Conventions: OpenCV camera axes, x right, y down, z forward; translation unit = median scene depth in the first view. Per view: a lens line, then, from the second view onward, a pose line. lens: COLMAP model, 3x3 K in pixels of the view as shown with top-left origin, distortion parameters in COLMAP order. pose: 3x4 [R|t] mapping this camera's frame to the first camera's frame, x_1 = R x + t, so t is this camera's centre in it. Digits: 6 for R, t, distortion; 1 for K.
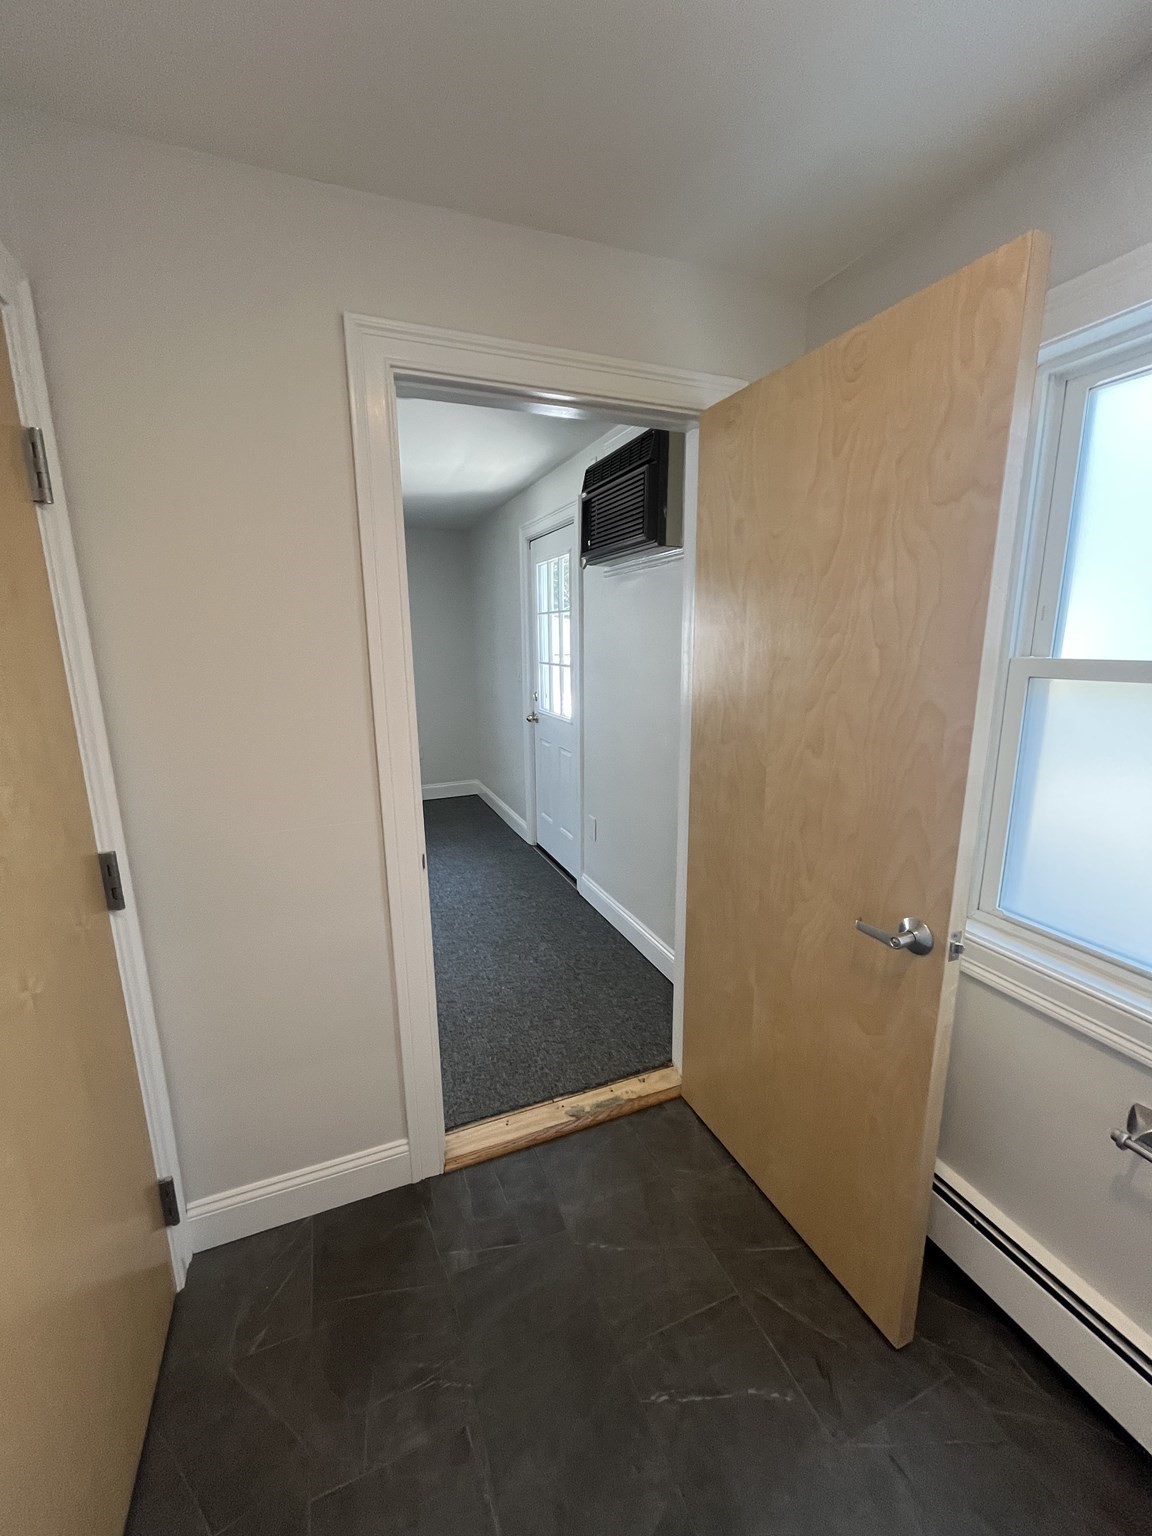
lens RADIAL K [[623.8, 0, 578.7], [0, 623.8, 767.8], [0, 0, 1]] dist [-0.001246, 0.000090]
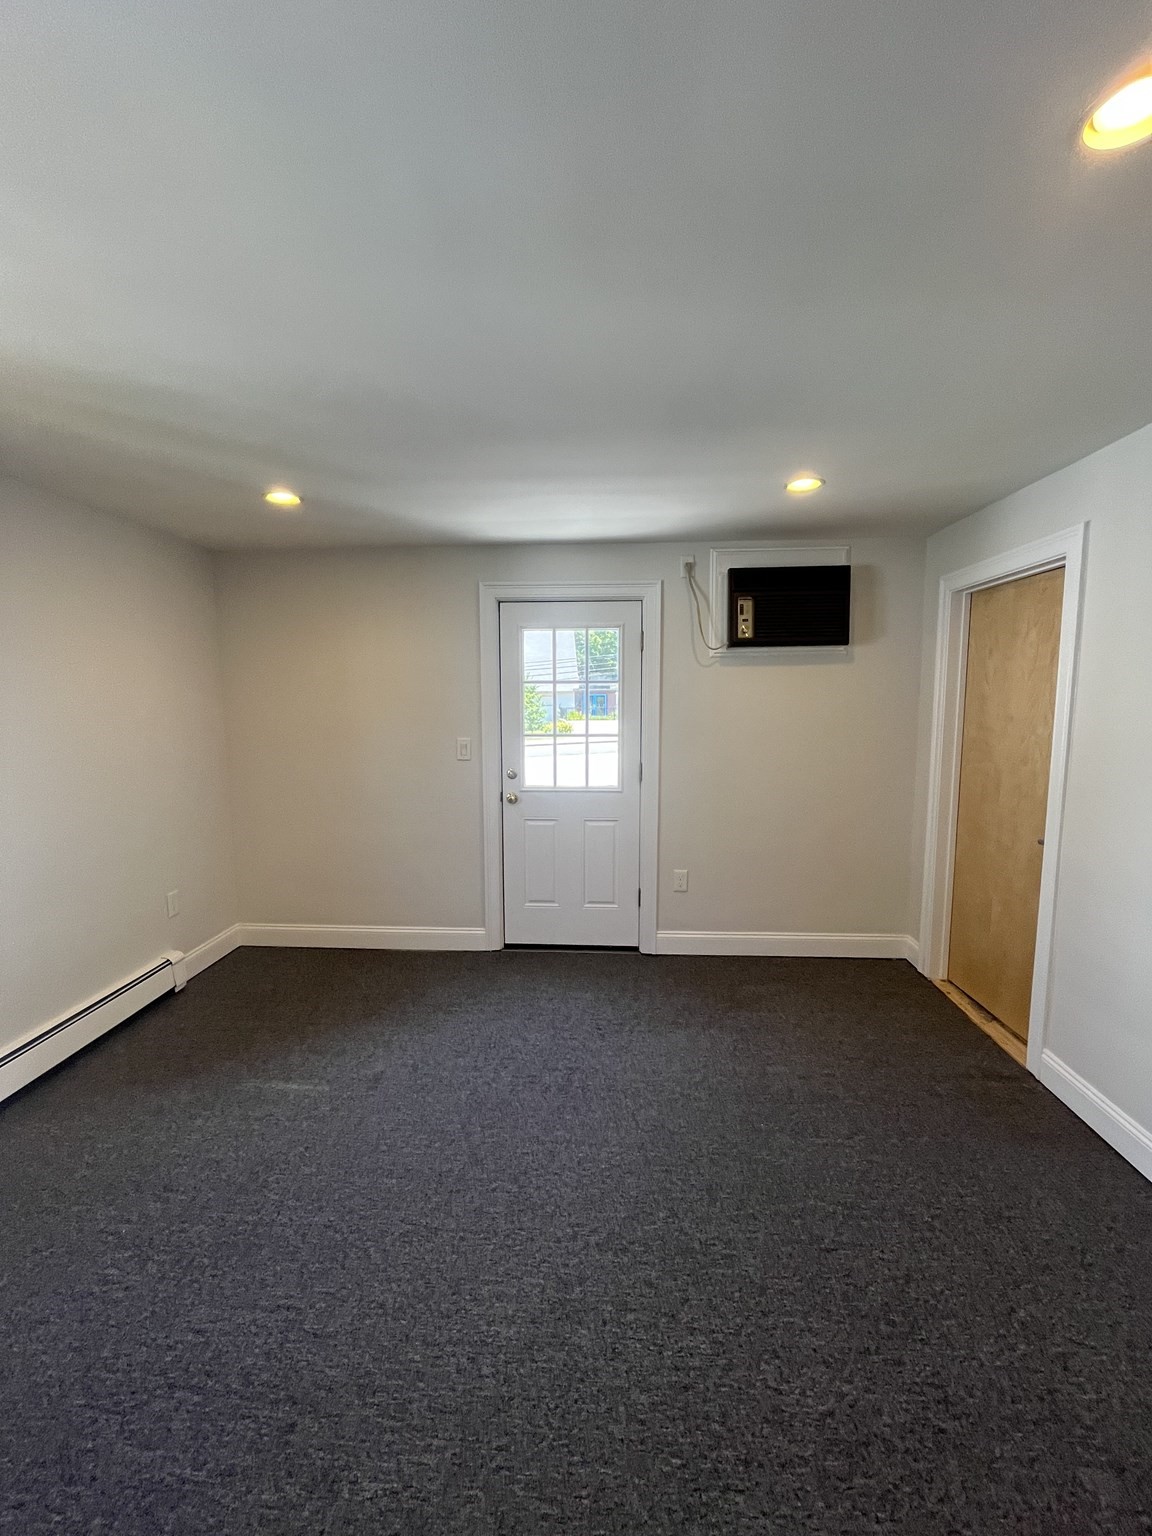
lens RADIAL K [[623.8, 0, 578.7], [0, 623.8, 767.8], [0, 0, 1]] dist [-0.001246, 0.000090]
pose [[0.455239, -0.091412, 0.885664, -0.871328], [0.187838, 0.982188, 0.004824, -0.117494], [-0.870330, 0.164165, 0.464301, 0.545515]]
